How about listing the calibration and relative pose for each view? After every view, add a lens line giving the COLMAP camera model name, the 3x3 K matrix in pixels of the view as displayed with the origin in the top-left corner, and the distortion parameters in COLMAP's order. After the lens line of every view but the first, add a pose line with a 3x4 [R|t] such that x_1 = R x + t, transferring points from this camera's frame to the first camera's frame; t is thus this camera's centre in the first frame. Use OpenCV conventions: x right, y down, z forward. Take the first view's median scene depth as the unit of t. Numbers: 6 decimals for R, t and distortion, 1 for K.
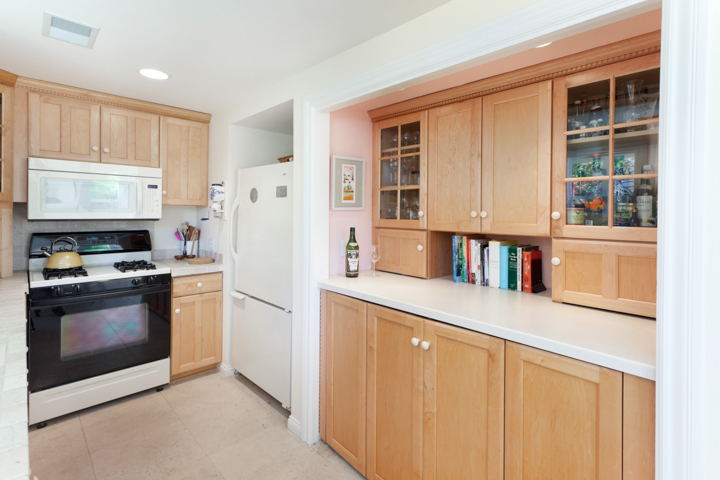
lens RADIAL K [[344.4, 0, 359.2], [0, 344.4, 222.6], [0, 0, 1]] dist [0.000466, 0.000231]
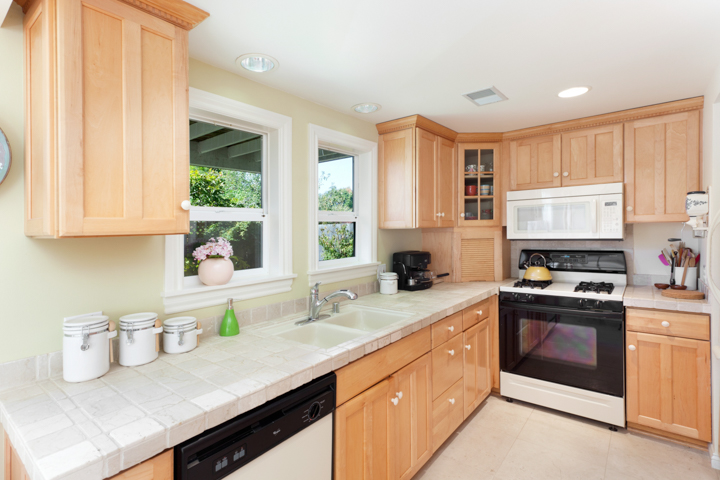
lens RADIAL K [[362.7, 0, 359.1], [0, 362.7, 231.4], [0, 0, 1]] dist [-0.000690, -0.000131]
pose [[0.131352, -0.010374, -0.991282, 0.273282], [-0.007359, 0.999907, -0.011439, -0.015155], [0.991308, 0.008797, 0.131263, 0.210289]]
